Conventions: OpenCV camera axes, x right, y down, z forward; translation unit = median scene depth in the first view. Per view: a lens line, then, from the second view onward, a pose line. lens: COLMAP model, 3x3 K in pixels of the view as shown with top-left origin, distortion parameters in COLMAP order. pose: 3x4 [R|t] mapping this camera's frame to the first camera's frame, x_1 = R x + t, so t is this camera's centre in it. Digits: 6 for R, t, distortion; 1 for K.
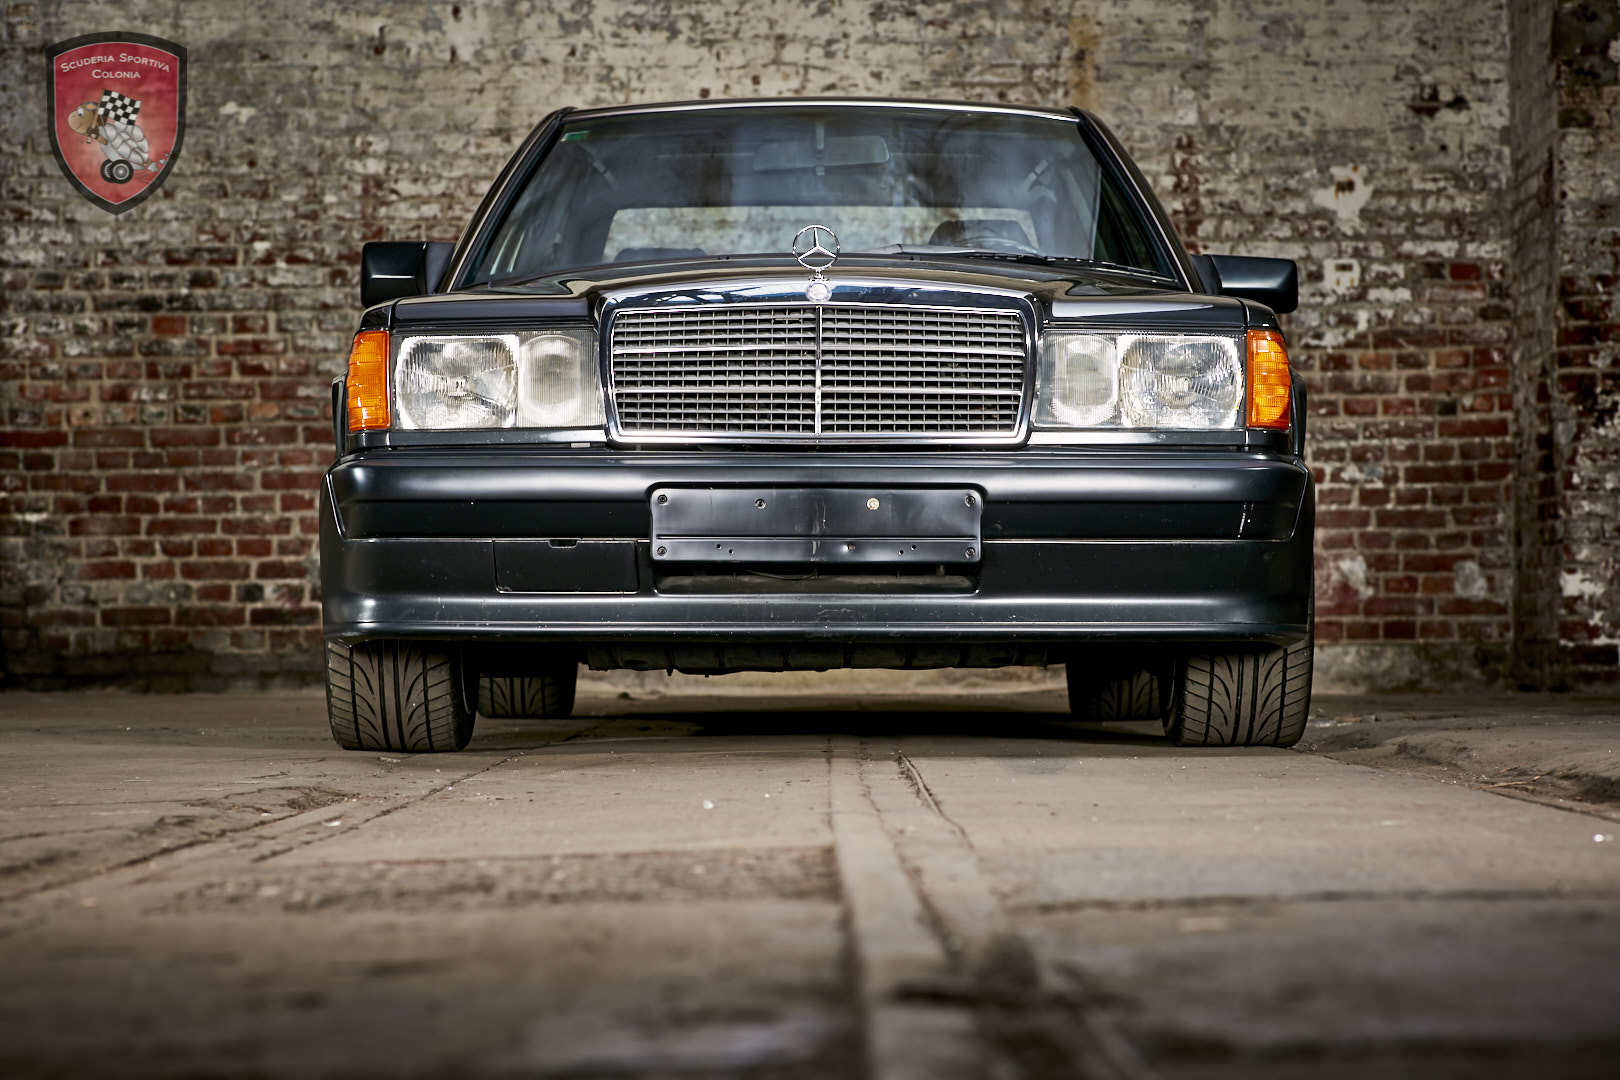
lens RADIAL K [[3981.4, 0, 807.3], [0, 3981.4, 547.2], [0, 0, 1]] dist [0.139767, -1.109222]
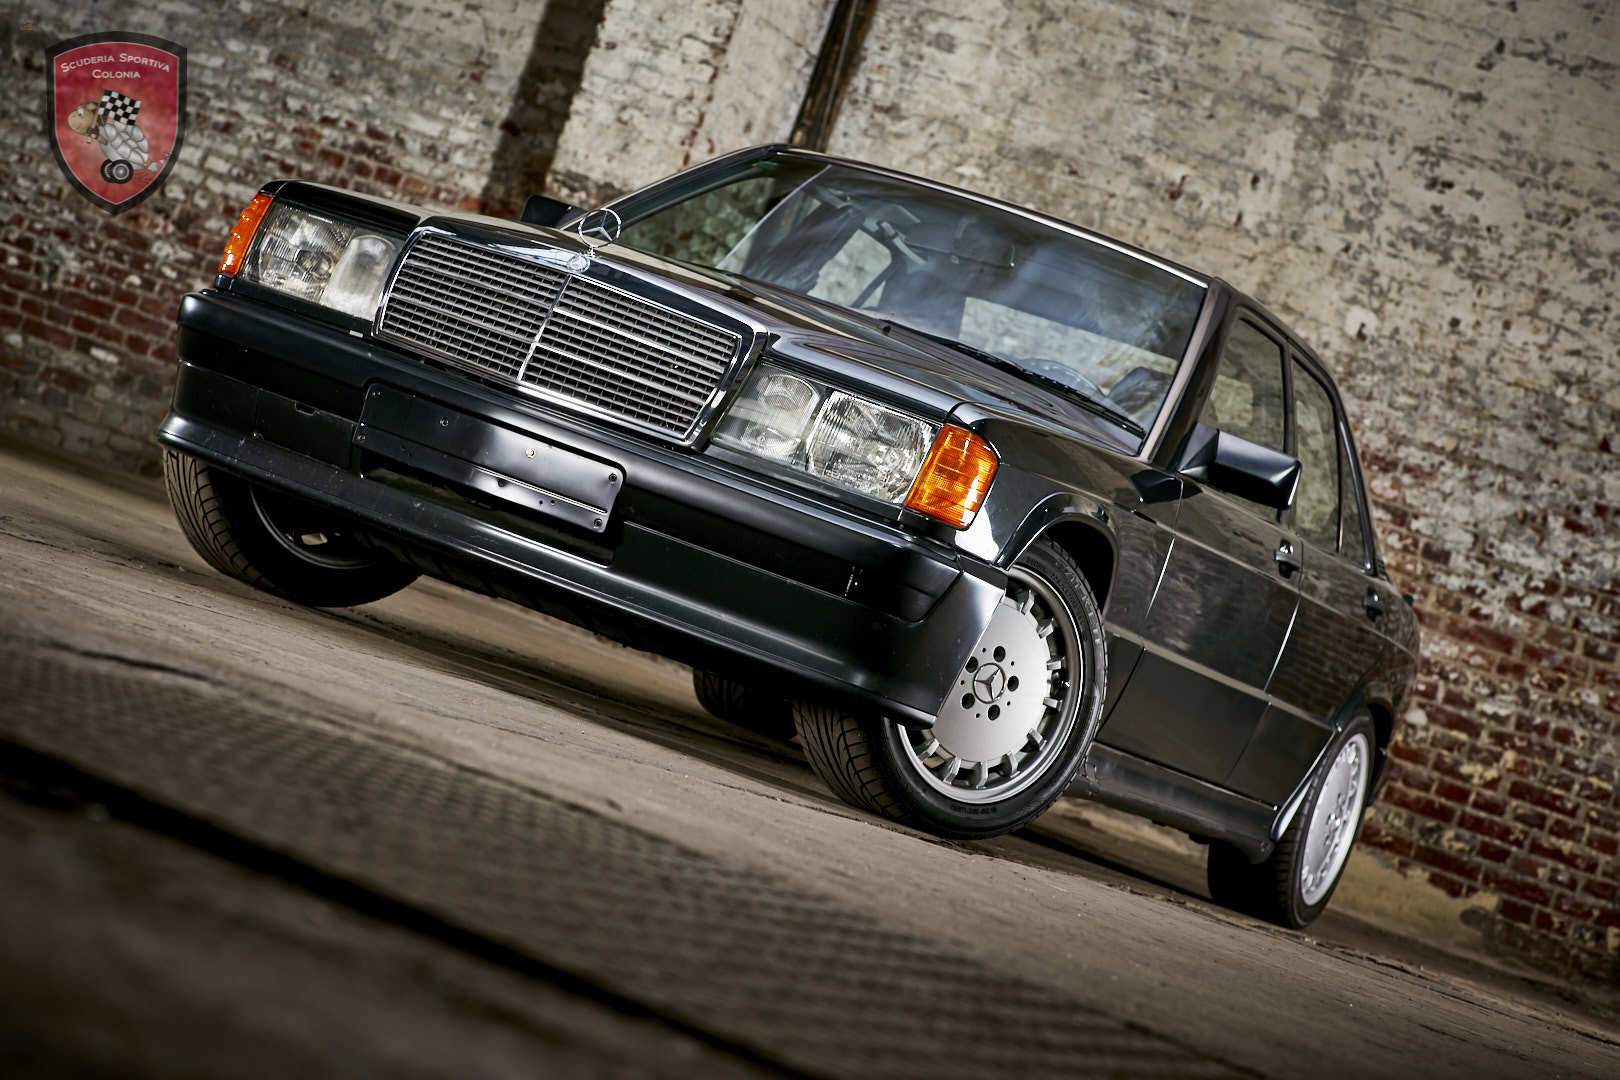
lens RADIAL K [[3981.4, 0, 807.3], [0, 3981.4, 547.2], [0, 0, 1]] dist [0.139767, -1.109222]
pose [[0.881076, 0.305787, -0.360832, 0.213212], [-0.328501, 0.944502, -0.001712, -0.004107], [0.340283, 0.120042, 0.932629, 0.003481]]
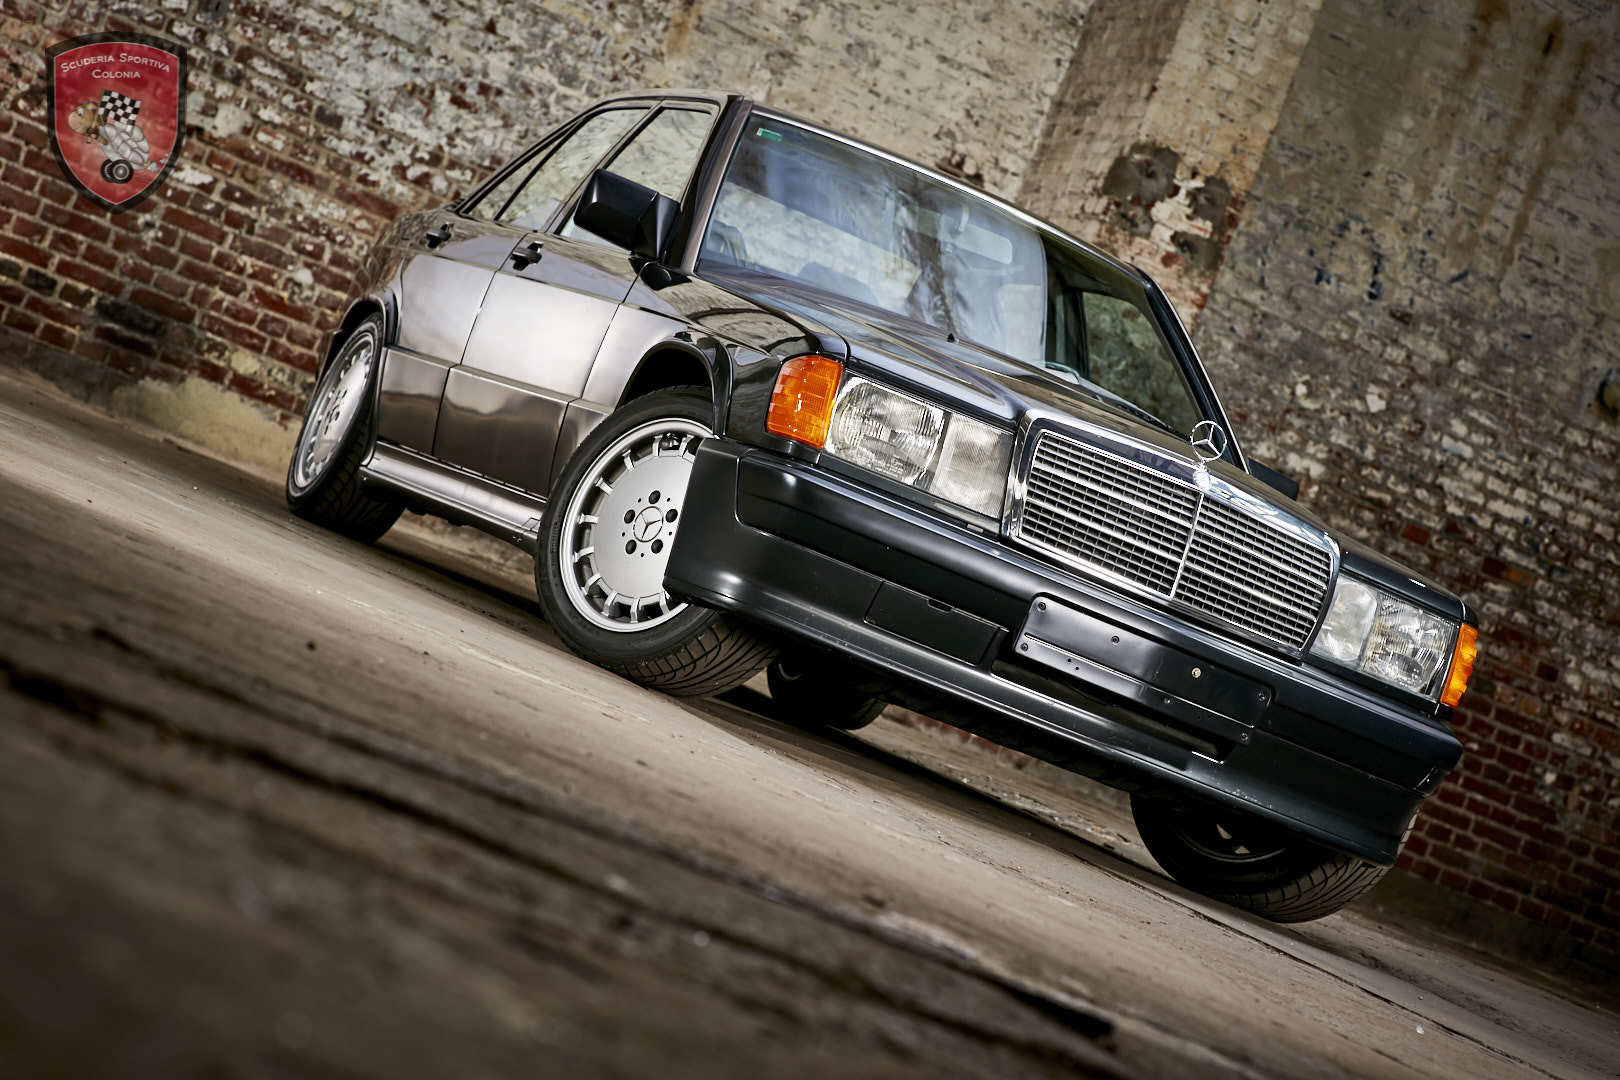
lens RADIAL K [[3981.4, 0, 807.3], [0, 3981.4, 547.2], [0, 0, 1]] dist [0.139767, -1.109222]
pose [[0.870011, 0.351749, 0.345477, -0.221500], [-0.375638, 0.926763, 0.002379, -0.002179], [-0.319339, -0.131844, 0.938424, -0.029662]]
